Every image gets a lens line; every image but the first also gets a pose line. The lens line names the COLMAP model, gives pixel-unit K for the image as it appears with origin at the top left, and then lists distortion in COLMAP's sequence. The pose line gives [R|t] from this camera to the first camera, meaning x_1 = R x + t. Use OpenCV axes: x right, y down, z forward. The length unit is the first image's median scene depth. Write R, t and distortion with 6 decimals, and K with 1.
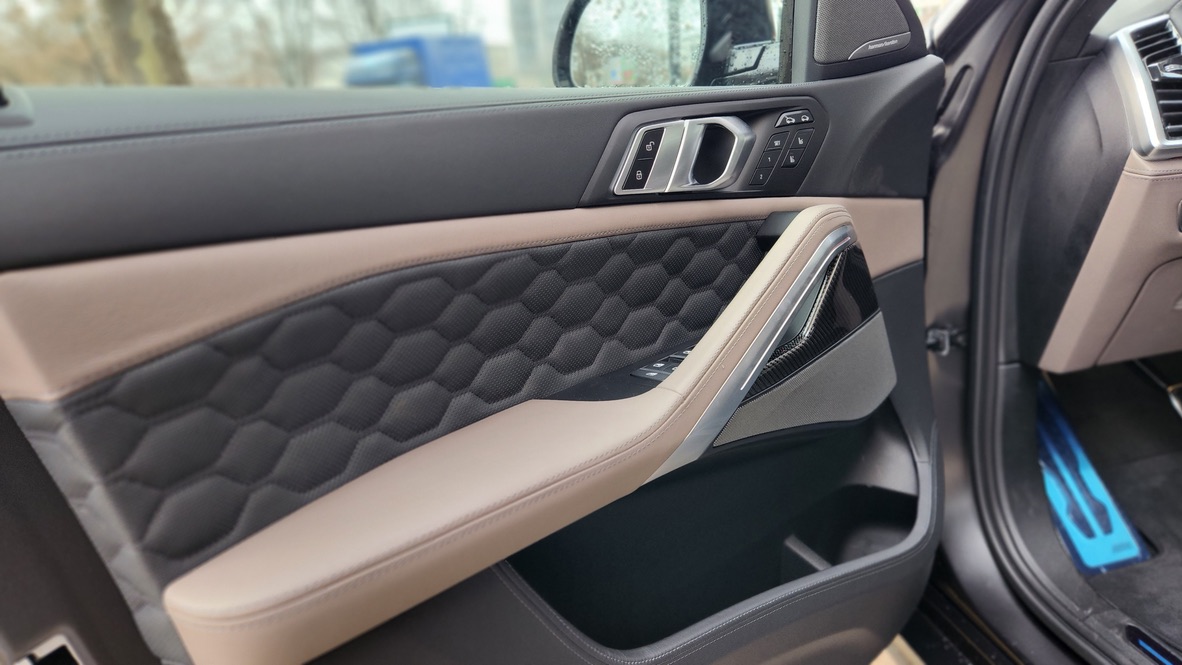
lens RADIAL K [[800.2, 0, 599.8], [0, 800.2, 328.3], [0, 0, 1]] dist [0.099134, -0.096814]
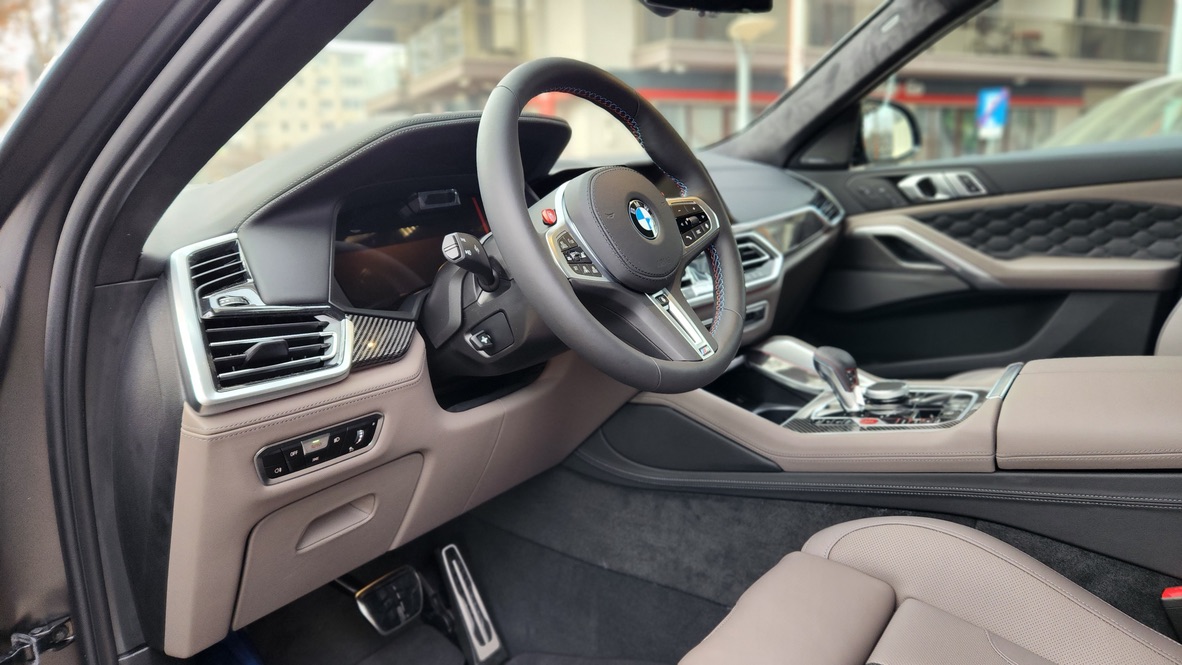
lens RADIAL K [[809.0, 0, 595.1], [0, 809.0, 326.6], [0, 0, 1]] dist [0.036602, -0.002478]
pose [[0.714205, -0.058158, 0.697516, 0.352394], [0.163059, 0.982948, -0.085004, -0.146138], [-0.680678, 0.174447, 0.711510, 0.123524]]
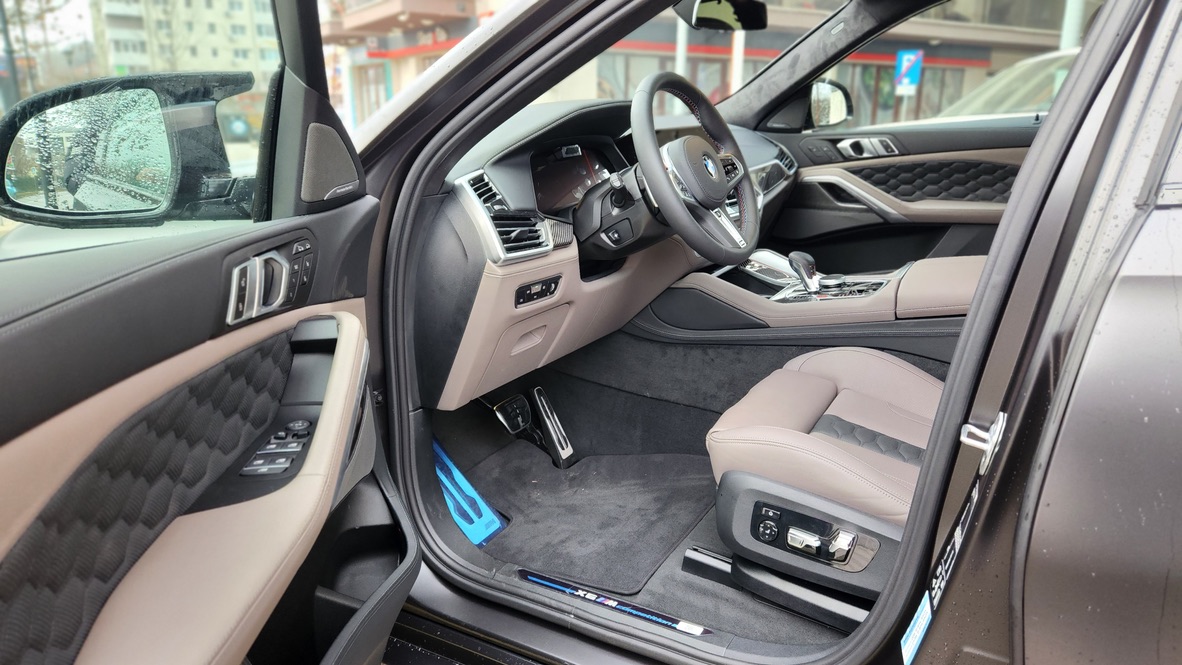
lens RADIAL K [[800.2, 0, 599.8], [0, 800.2, 328.3], [0, 0, 1]] dist [0.099134, -0.096814]
pose [[0.642077, -0.101251, 0.759925, -0.357959], [0.157067, 0.987587, -0.001125, -0.049663], [-0.750378, 0.120082, 0.650010, -0.124142]]
